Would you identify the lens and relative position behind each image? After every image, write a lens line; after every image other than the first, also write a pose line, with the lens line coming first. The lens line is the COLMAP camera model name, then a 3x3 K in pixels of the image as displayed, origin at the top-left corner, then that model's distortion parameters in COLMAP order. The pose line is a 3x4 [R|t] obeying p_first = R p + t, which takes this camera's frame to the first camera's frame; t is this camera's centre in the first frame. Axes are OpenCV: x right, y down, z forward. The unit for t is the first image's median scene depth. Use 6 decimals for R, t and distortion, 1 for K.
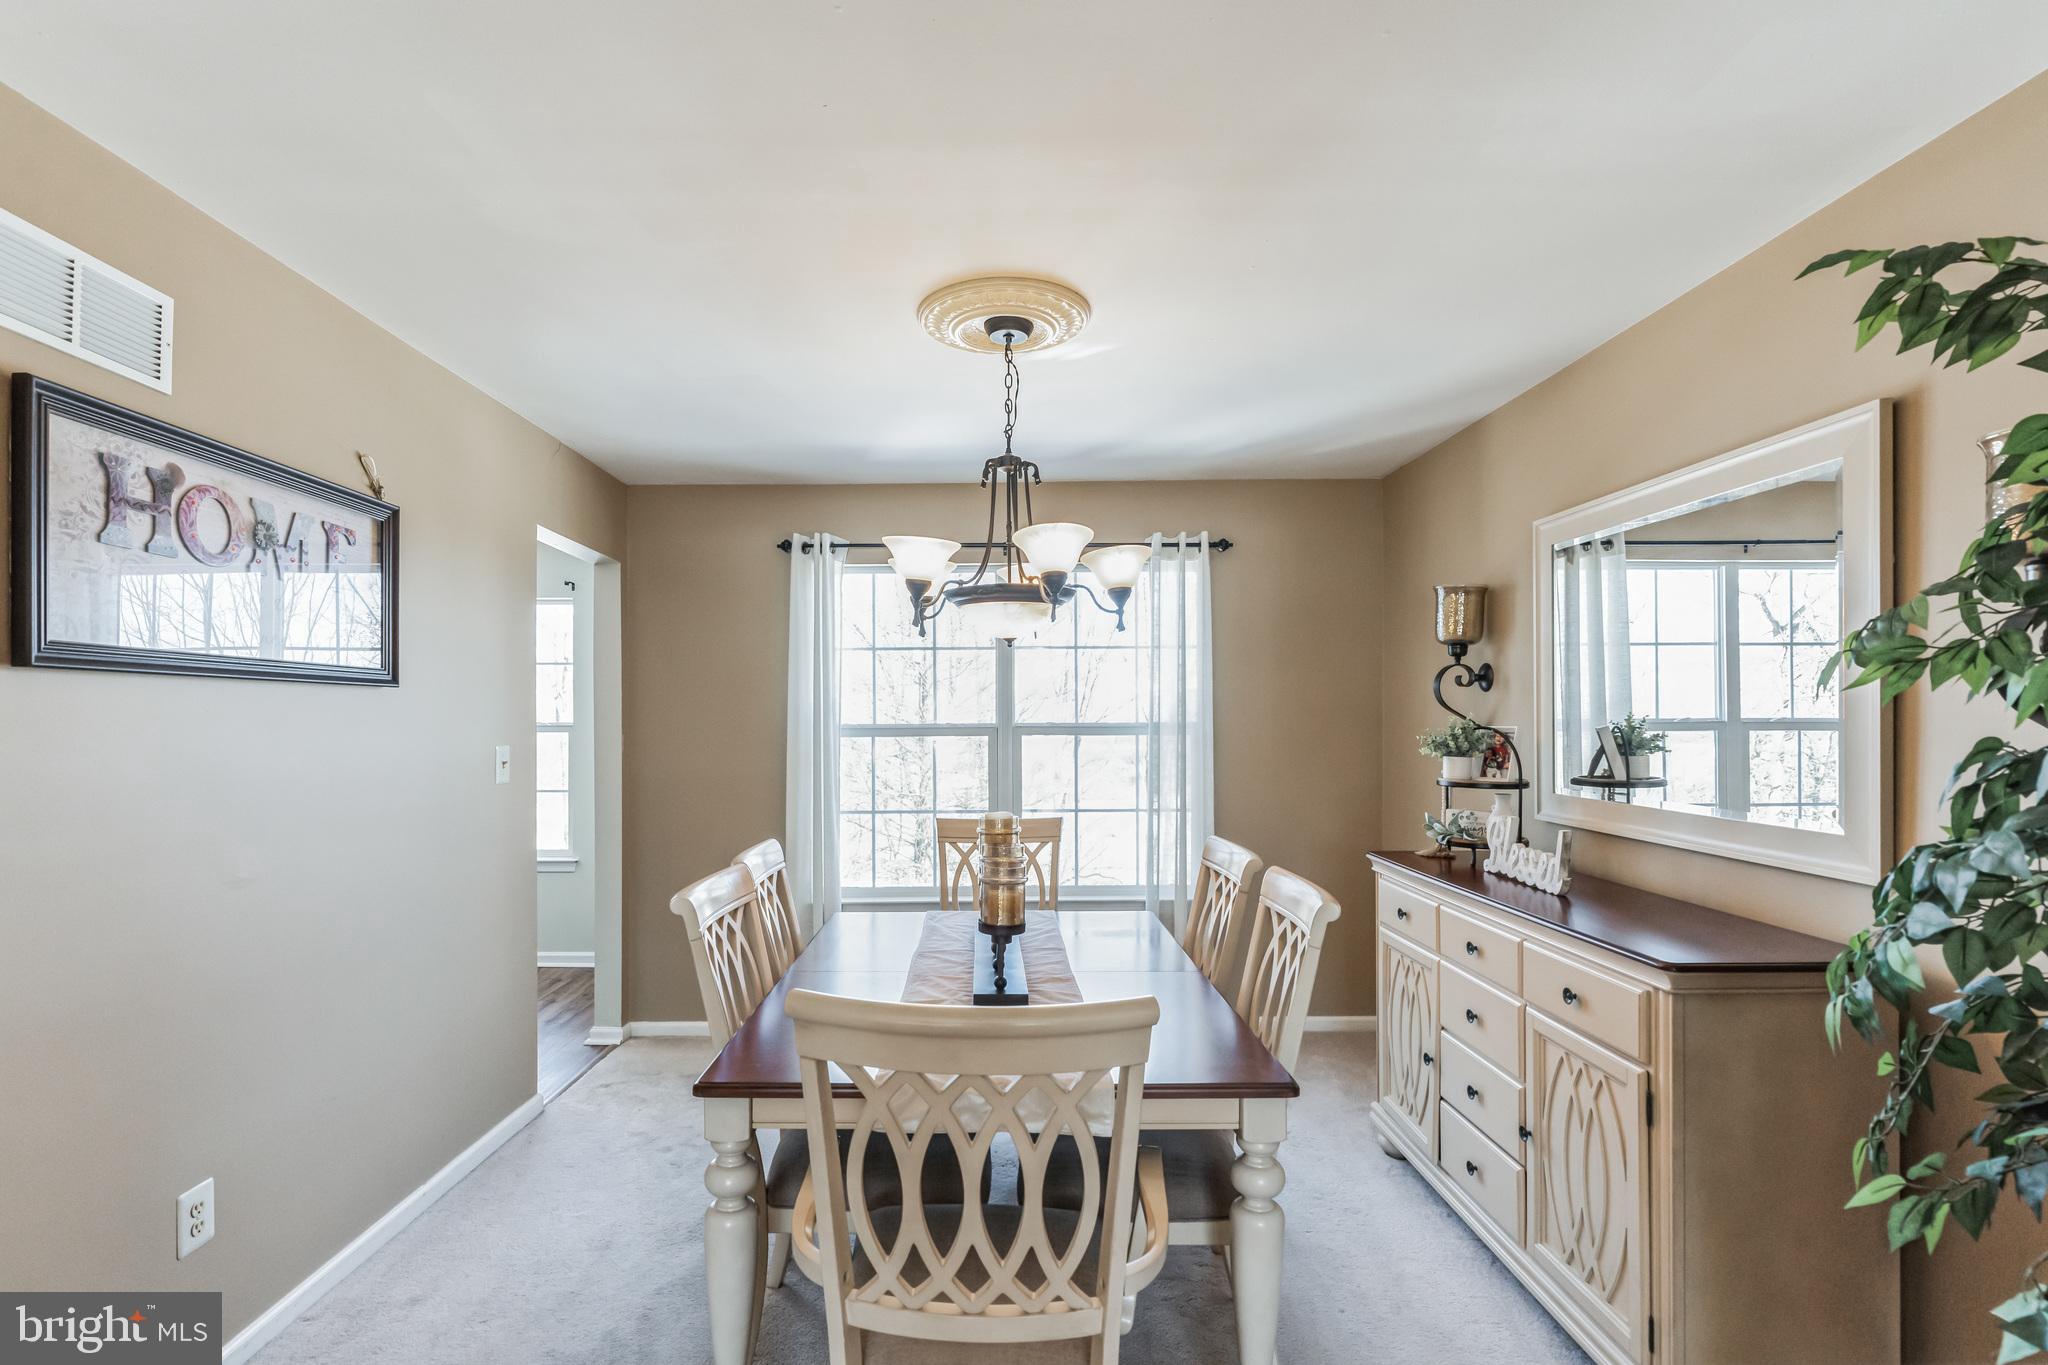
lens RADIAL K [[971.3, 0, 978.9], [0, 971.3, 713.0], [0, 0, 1]] dist [-0.002156, -0.000082]
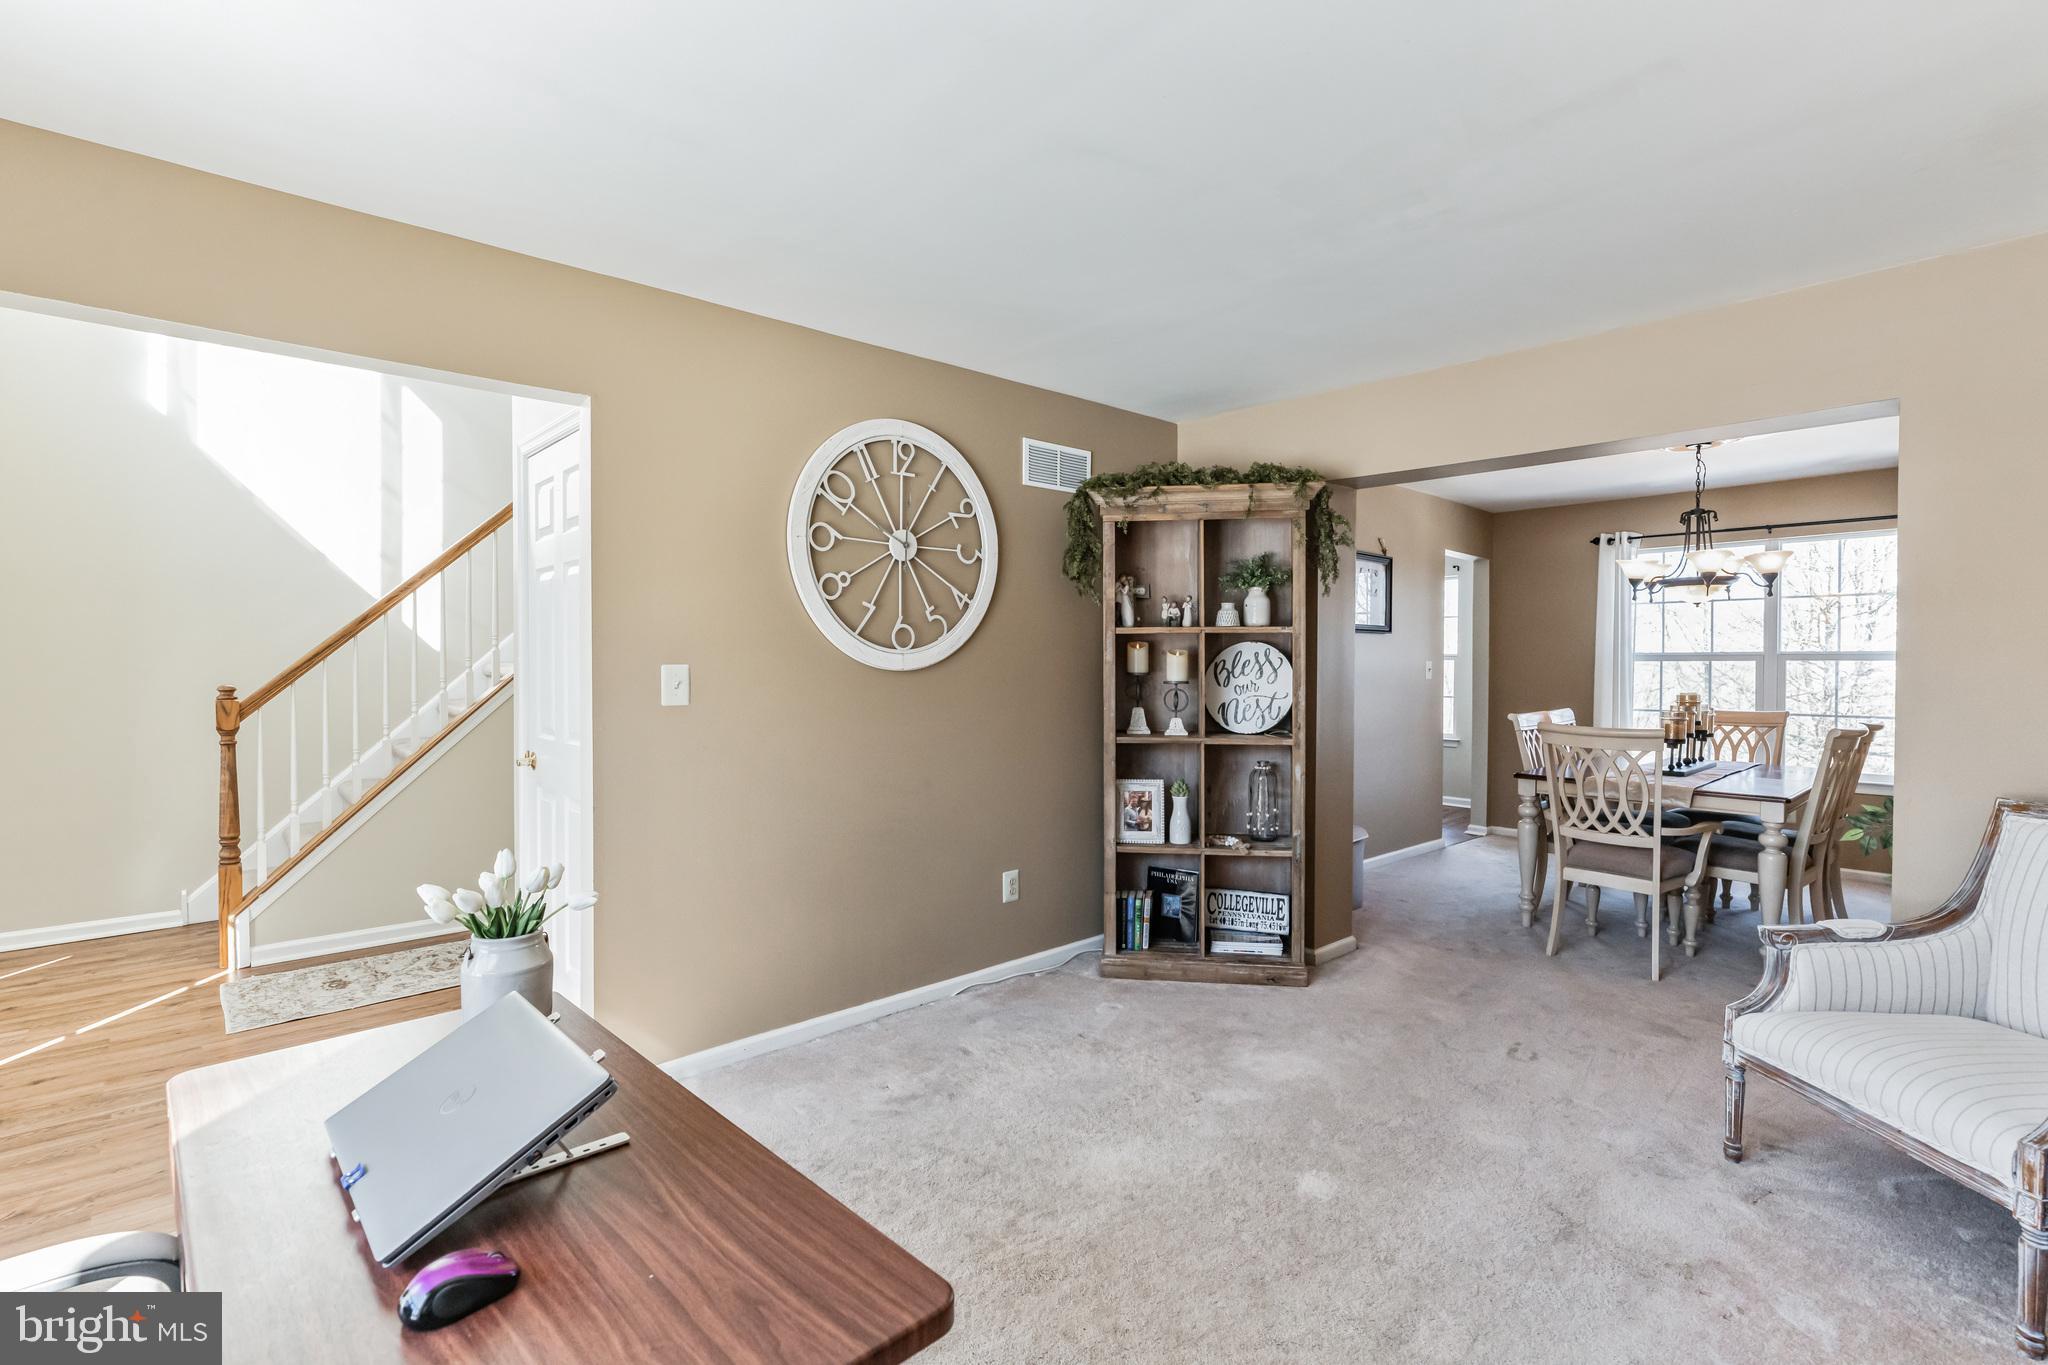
lens RADIAL K [[946.0, 0, 1021.7], [0, 946.0, 684.7], [0, 0, 1]] dist [-0.009838, 0.000453]
pose [[0.686956, 0.022550, -0.726349, 0.469846], [0.000992, 0.999488, 0.031968, 0.025285], [0.726699, -0.022681, 0.686582, -1.263945]]
